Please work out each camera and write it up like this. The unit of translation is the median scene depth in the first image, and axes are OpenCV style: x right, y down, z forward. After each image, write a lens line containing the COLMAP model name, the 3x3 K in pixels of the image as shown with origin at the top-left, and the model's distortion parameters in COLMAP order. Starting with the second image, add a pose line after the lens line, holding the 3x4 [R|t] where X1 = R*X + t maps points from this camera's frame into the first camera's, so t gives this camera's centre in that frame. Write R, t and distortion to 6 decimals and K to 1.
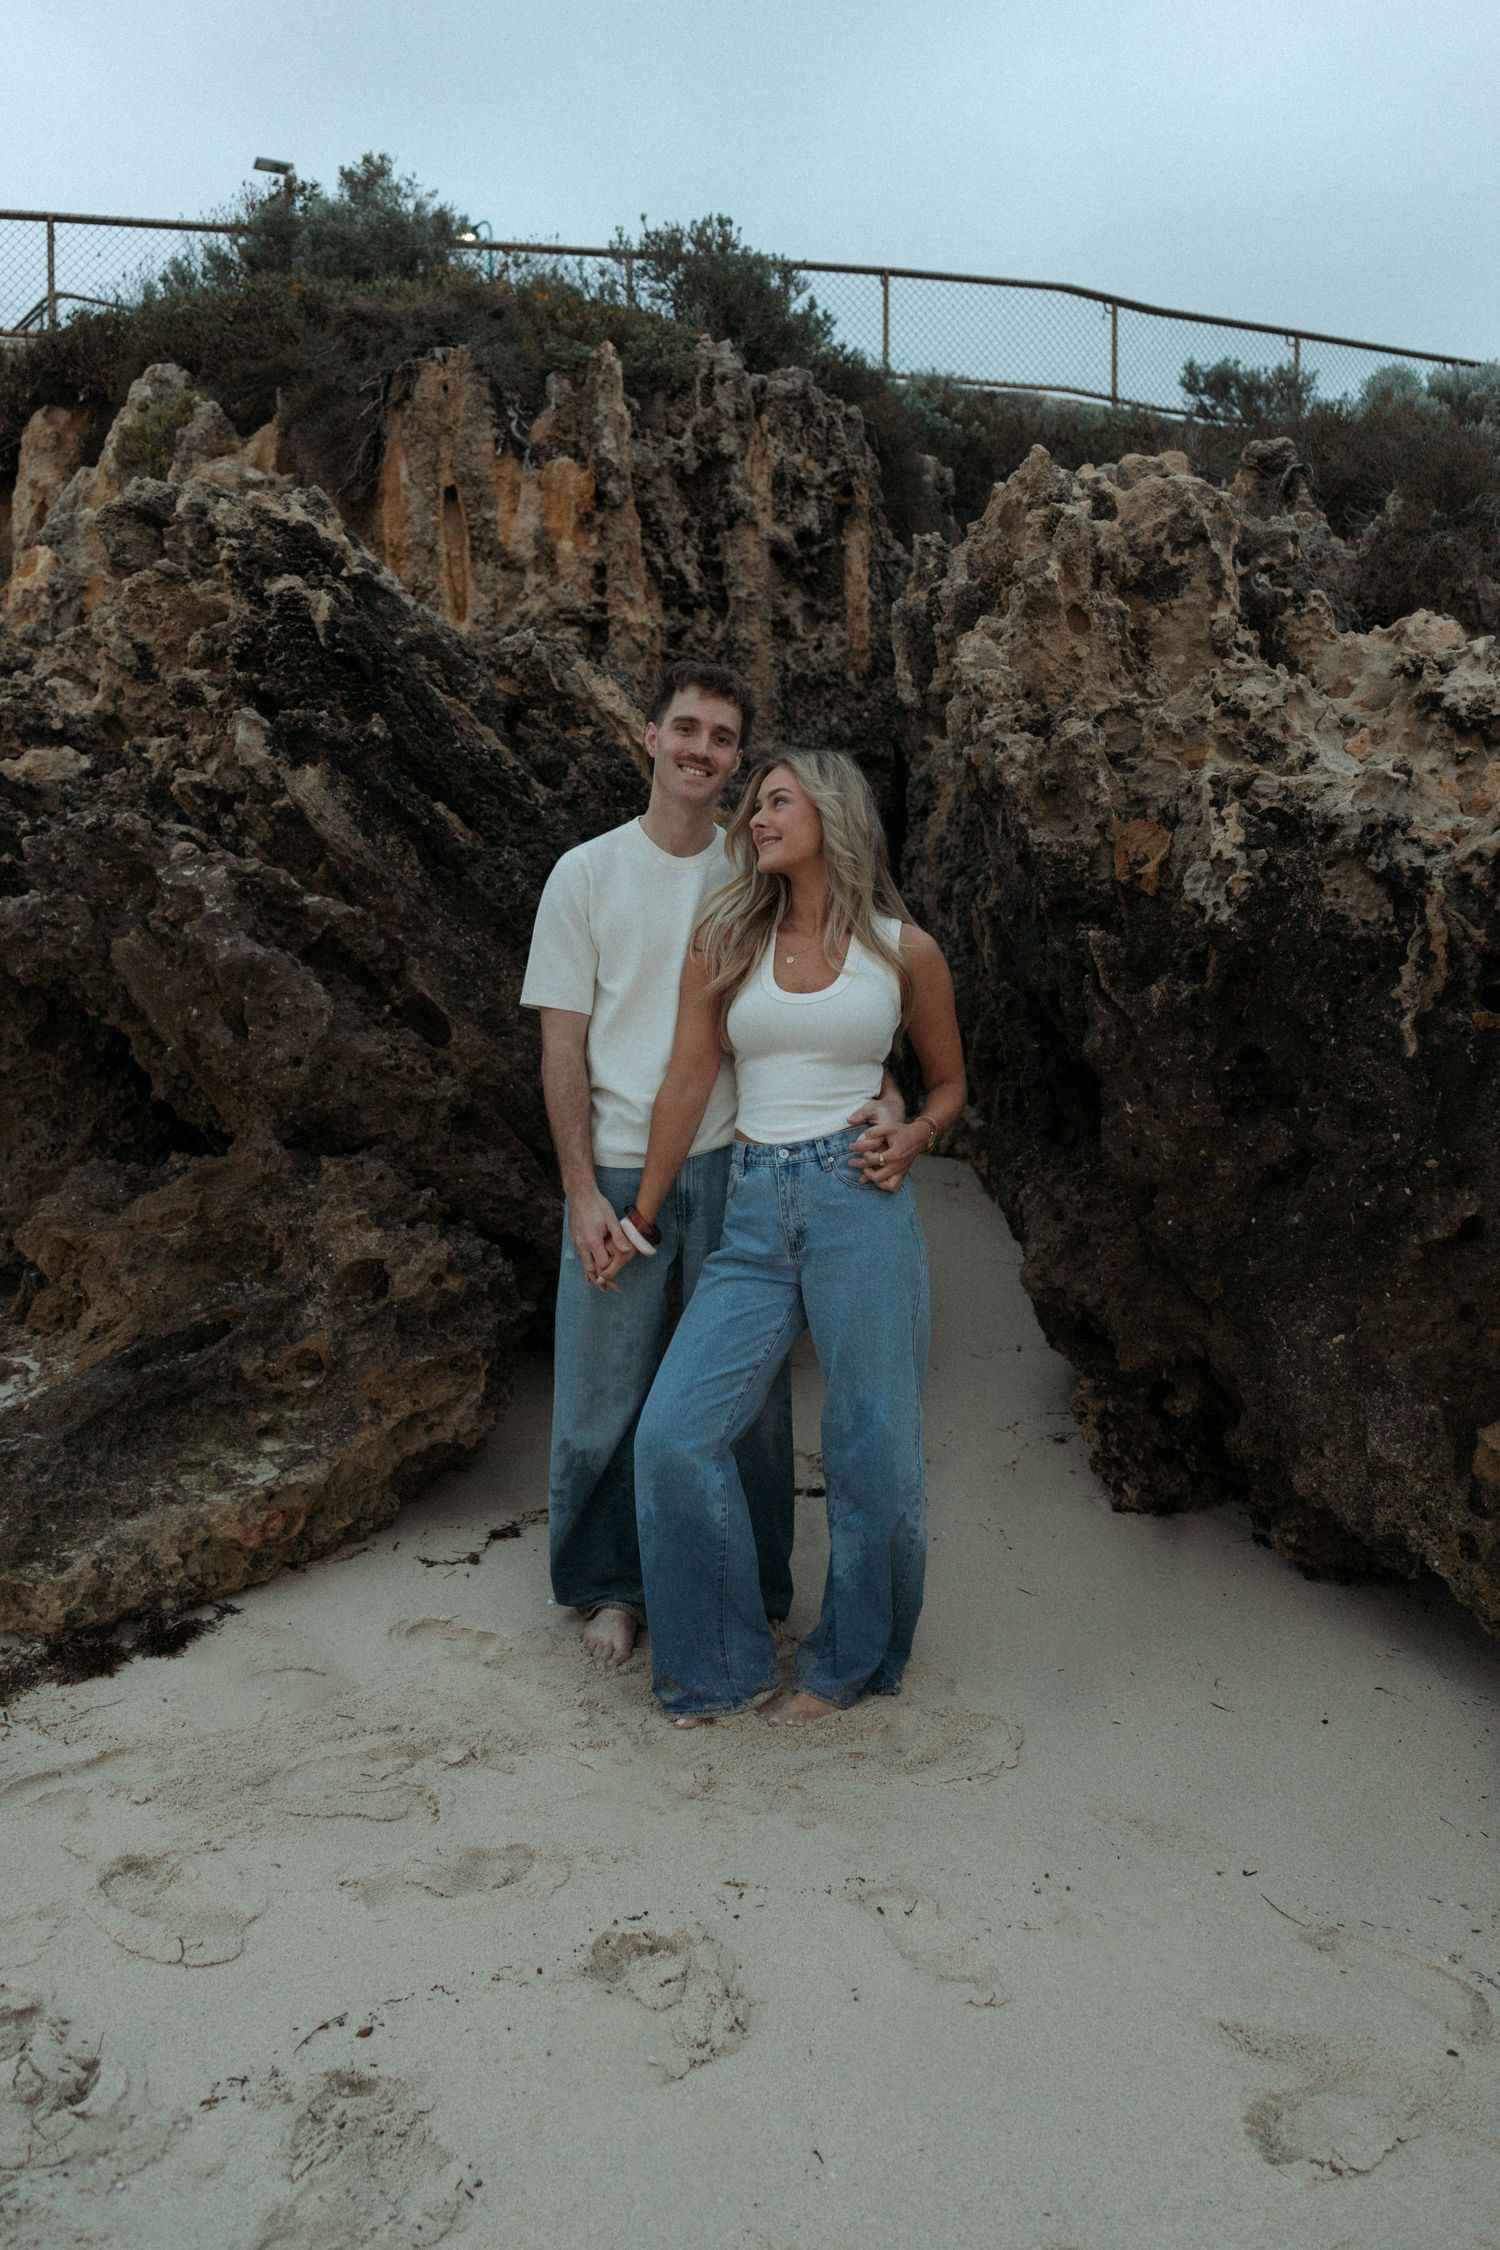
lens RADIAL K [[1775.5, 0, 750.0], [0, 1775.5, 1125.0], [0, 0, 1]] dist [-0.006205, -0.003291]
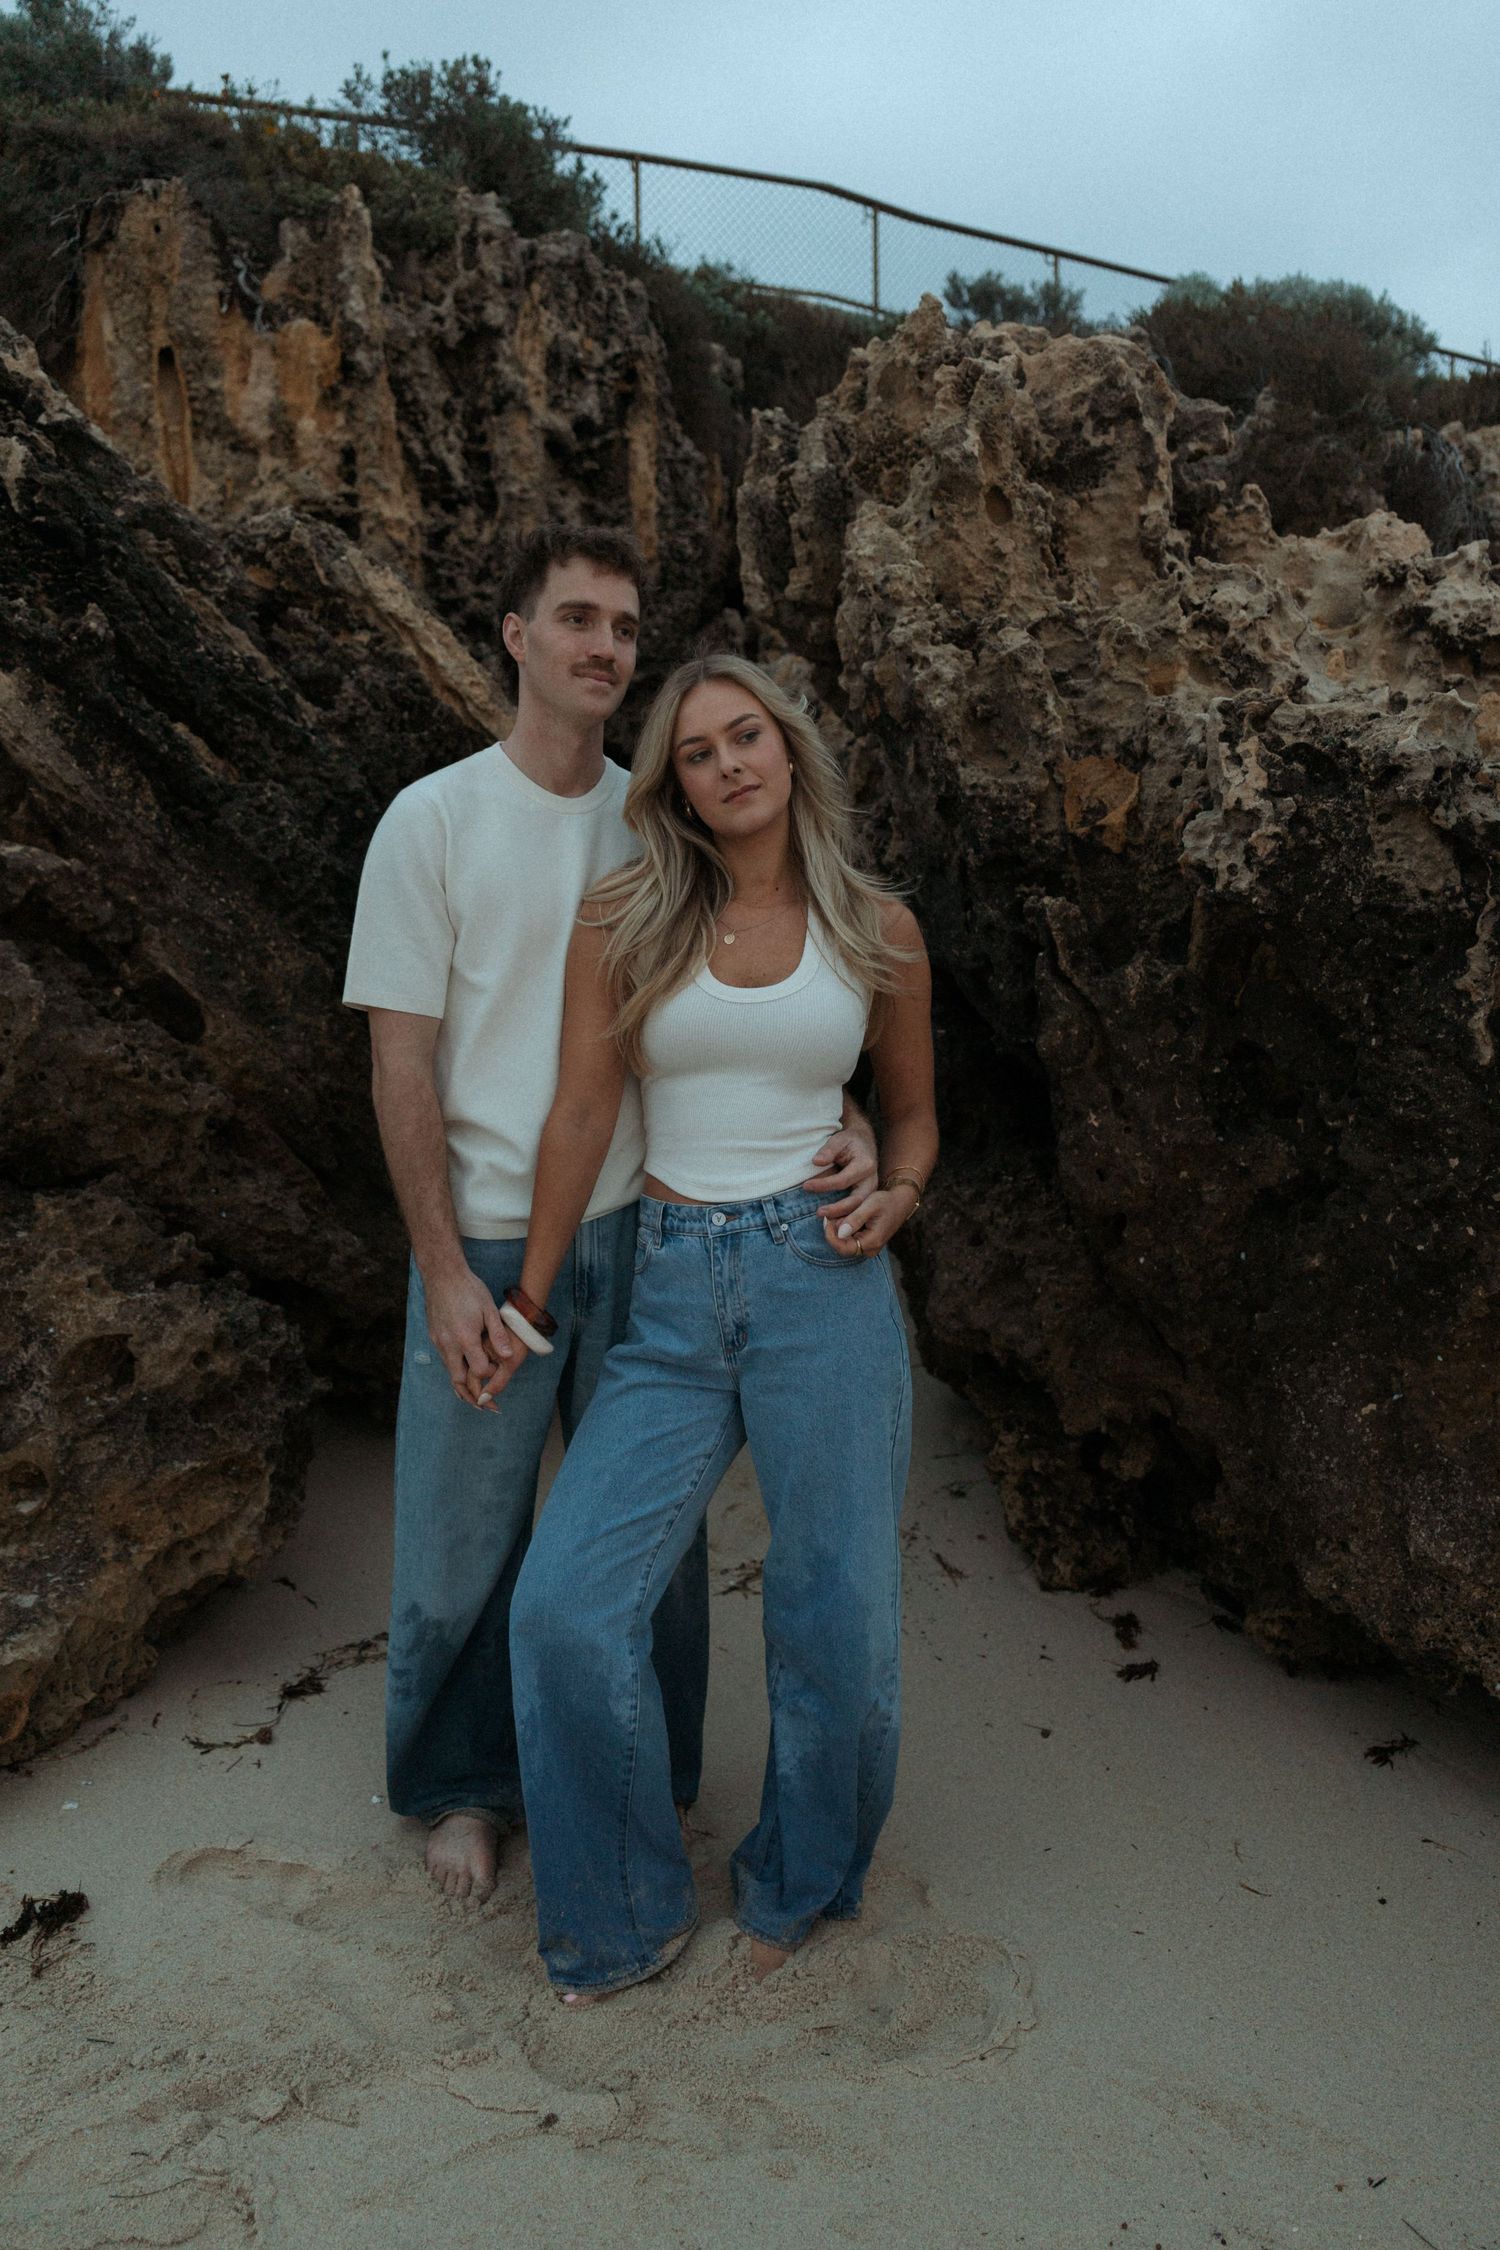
lens RADIAL K [[1775.5, 0, 750.0], [0, 1775.5, 1125.0], [0, 0, 1]] dist [-0.006205, -0.003291]
pose [[0.988299, -0.019444, 0.151286, -0.049544], [0.013774, 0.999166, 0.038440, -0.032841], [-0.151907, -0.035906, 0.987742, 0.191288]]
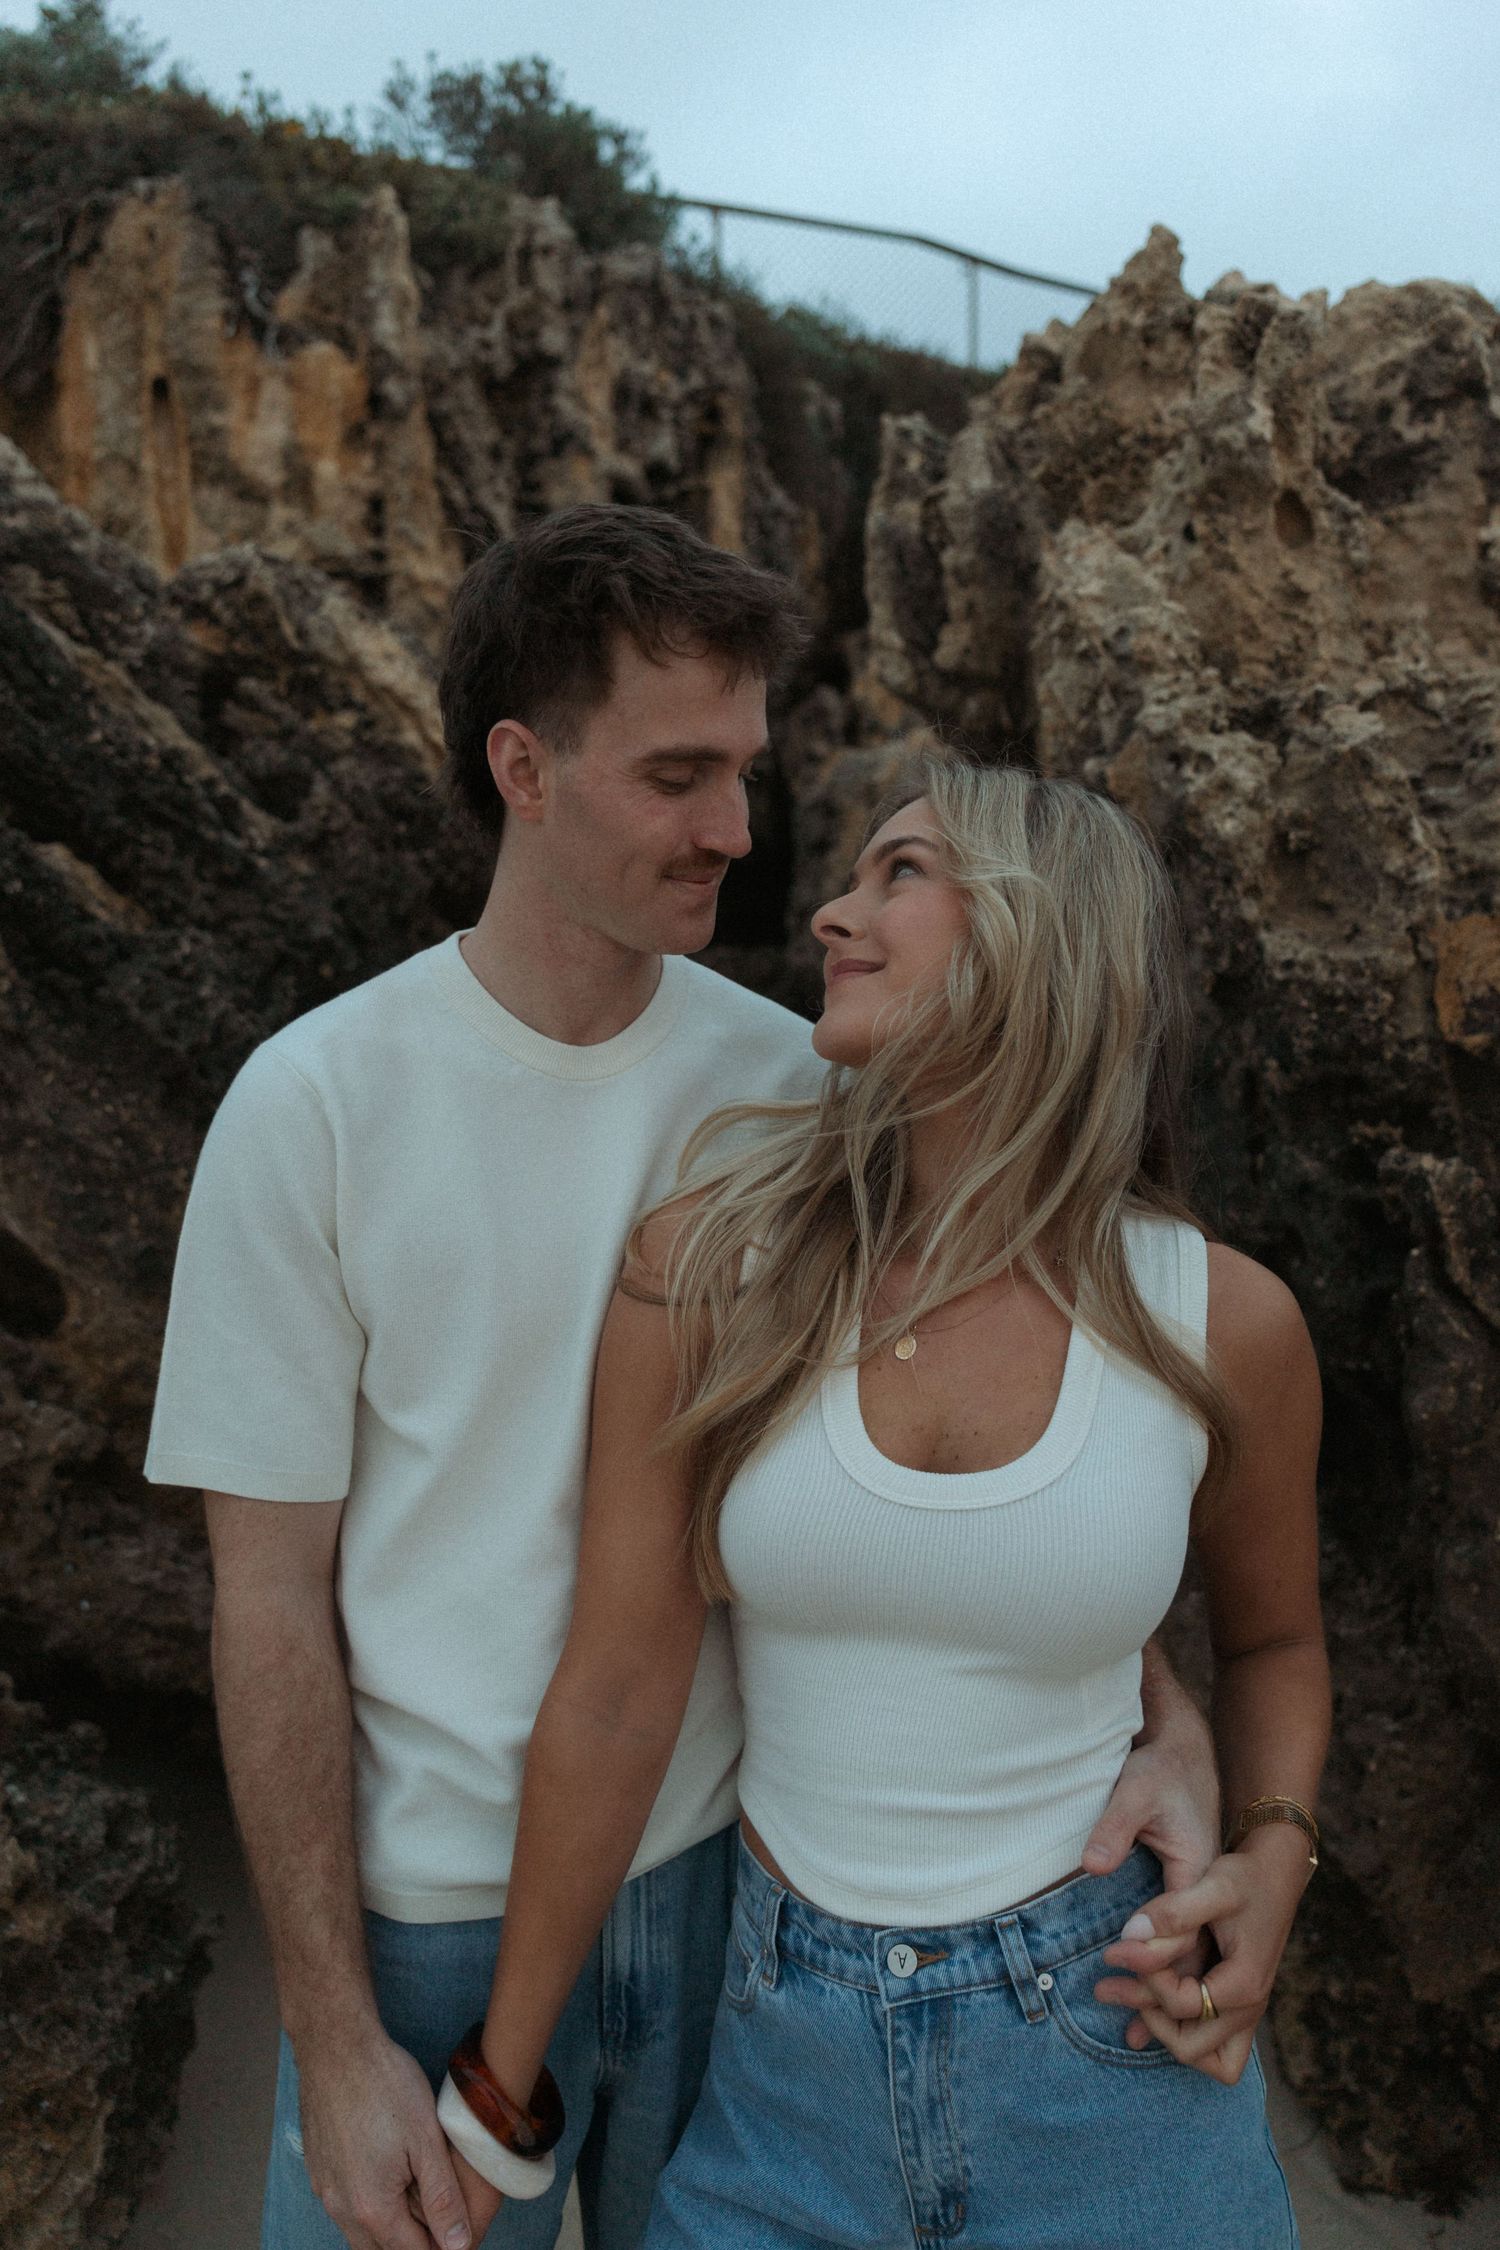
lens RADIAL K [[1794.1, 0, 755.4], [0, 1794.1, 1131.4], [0, 0, 1]] dist [-0.000657, -0.000603]
pose [[0.992973, -0.004162, 0.118266, -0.032512], [0.004730, 0.999979, -0.004521, -0.094139], [-0.118245, 0.005049, 0.992972, 0.451173]]
